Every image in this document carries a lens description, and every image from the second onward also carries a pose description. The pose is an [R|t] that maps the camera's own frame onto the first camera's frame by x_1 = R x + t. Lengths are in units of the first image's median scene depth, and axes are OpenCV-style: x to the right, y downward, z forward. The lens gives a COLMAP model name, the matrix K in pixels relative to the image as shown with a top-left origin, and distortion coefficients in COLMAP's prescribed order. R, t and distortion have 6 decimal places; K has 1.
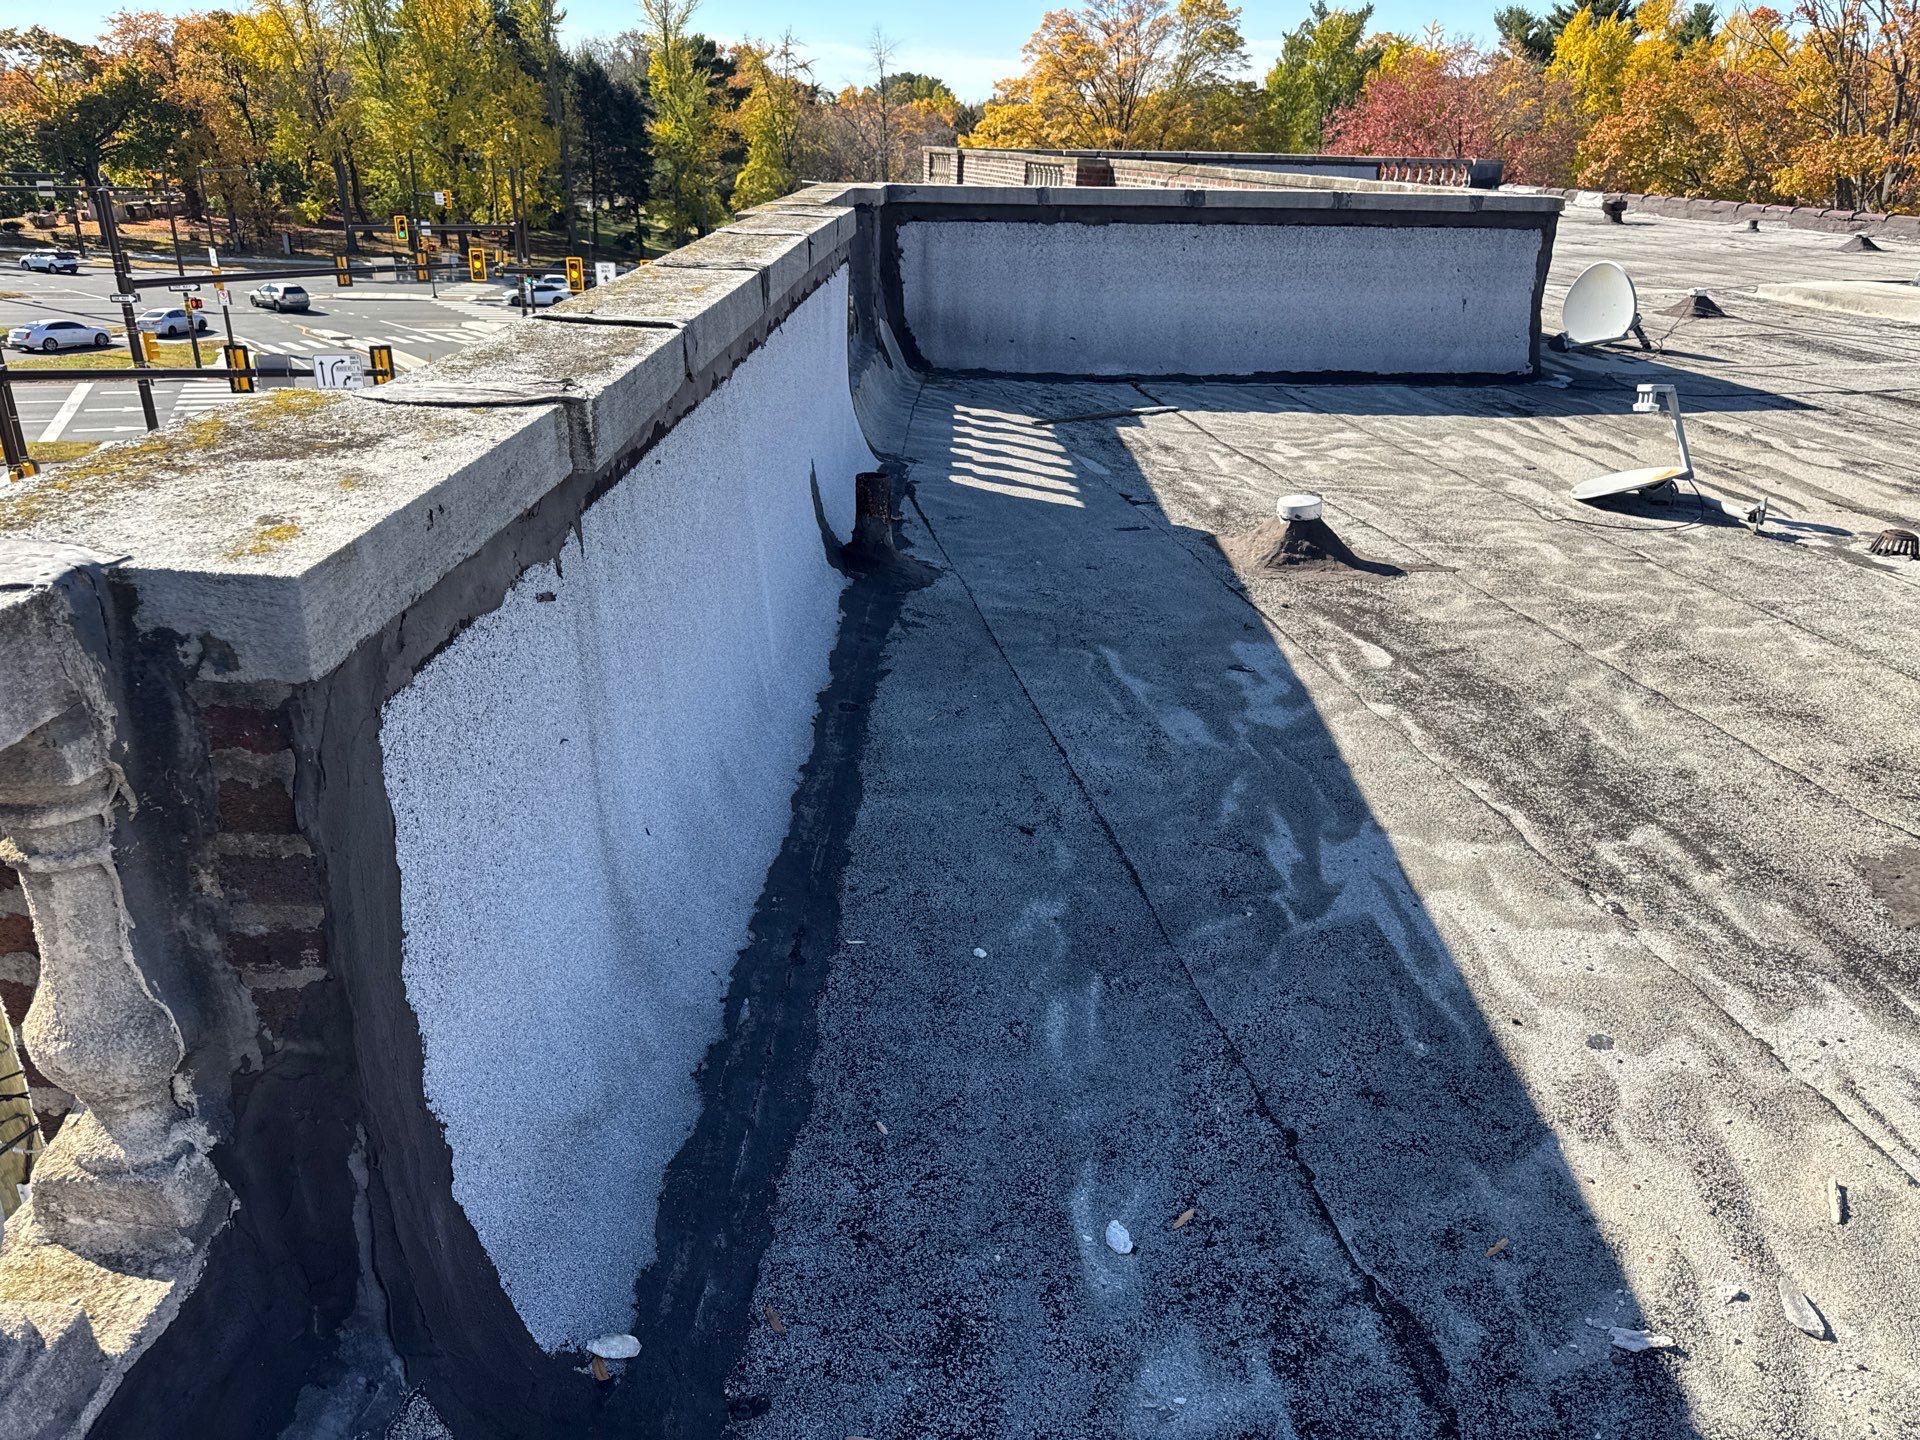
lens RADIAL K [[1365.7, 0, 960.0], [0, 1365.7, 720.0], [0, 0, 1]] dist [0.096871, -0.109173]
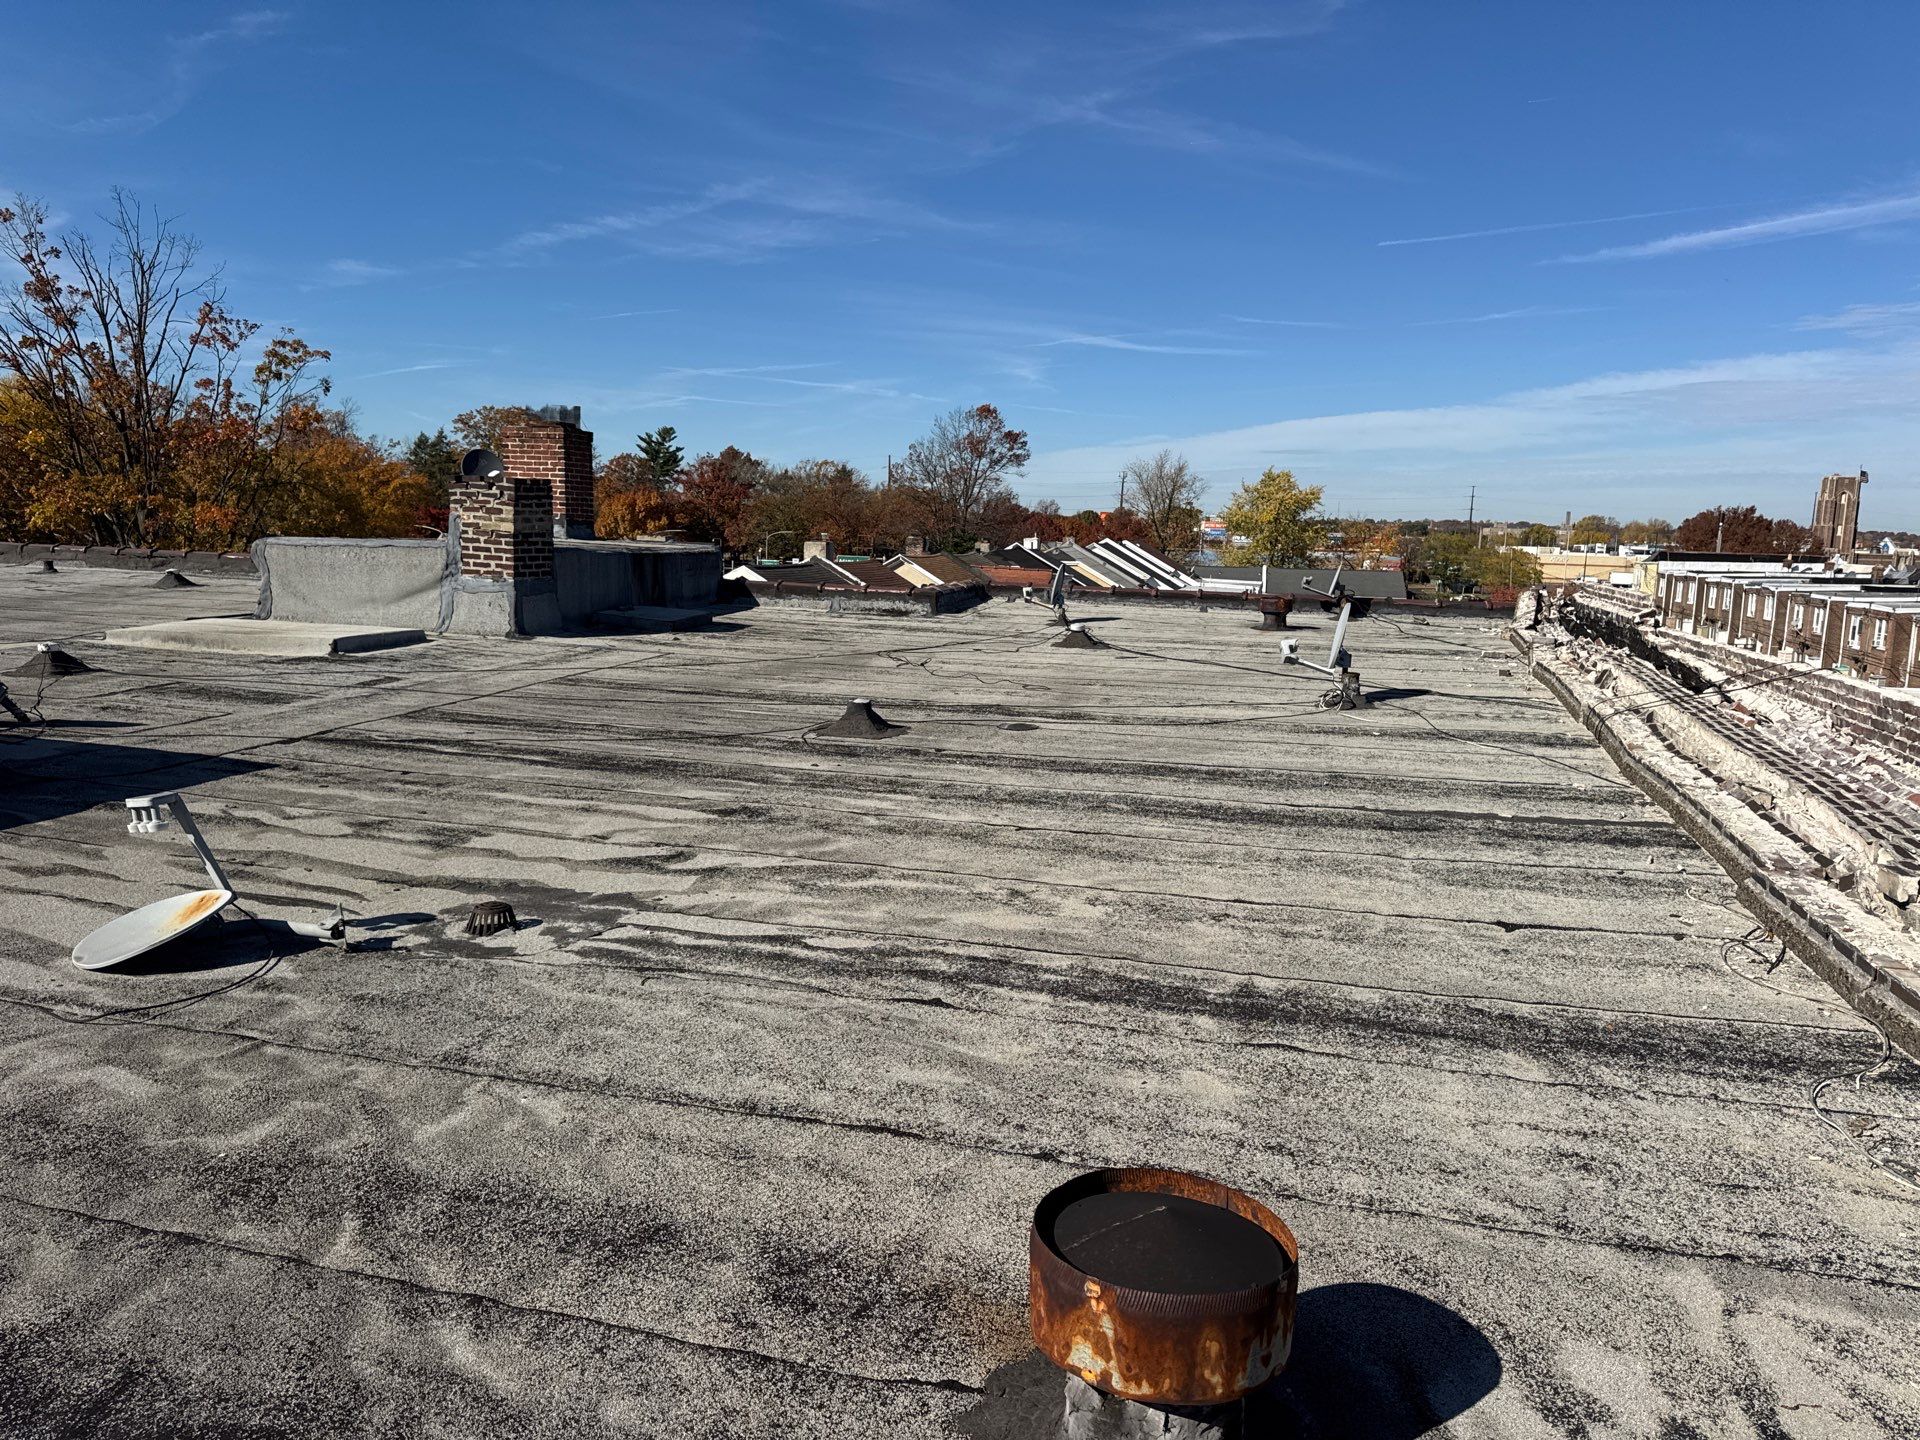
lens RADIAL K [[1339.7, 0, 963.5], [0, 1339.7, 726.9], [0, 0, 1]] dist [0.090406, -0.110965]
pose [[0.442127, -0.146027, 0.884986, 0.047325], [0.330685, 0.943694, -0.009491, -0.107105], [-0.833769, 0.296848, 0.465522, 0.250947]]
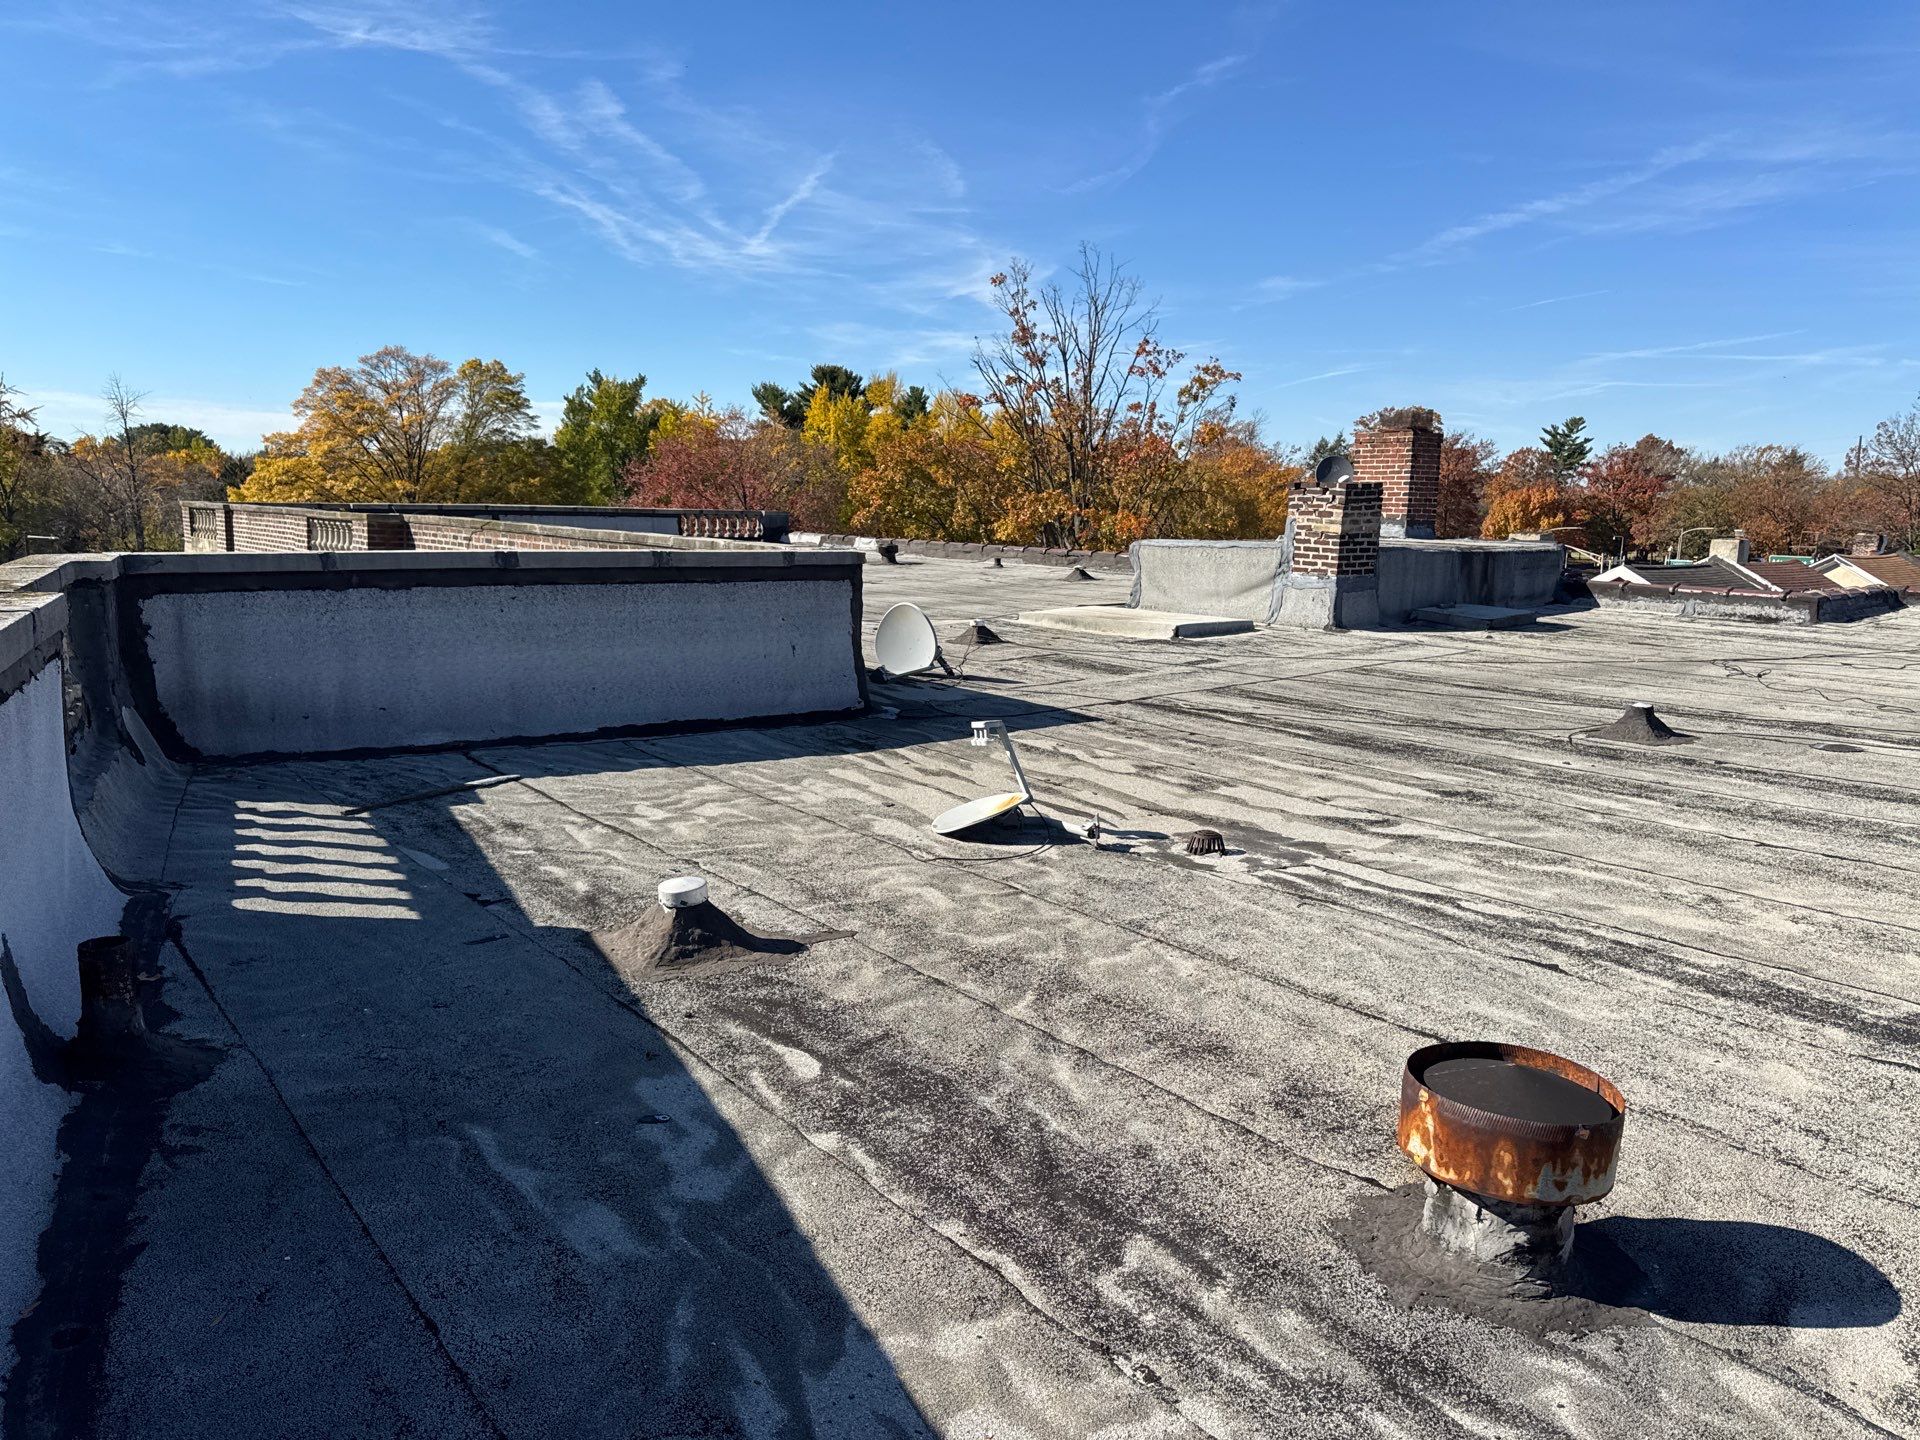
lens RADIAL K [[1365.7, 0, 968.0], [0, 1365.7, 706.1], [0, 0, 1]] dist [0.078790, -0.123715]
pose [[0.884685, -0.078766, 0.459487, 0.008216], [0.185306, 0.963829, -0.191563, -0.046247], [-0.427778, 0.254618, 0.867281, 0.085088]]
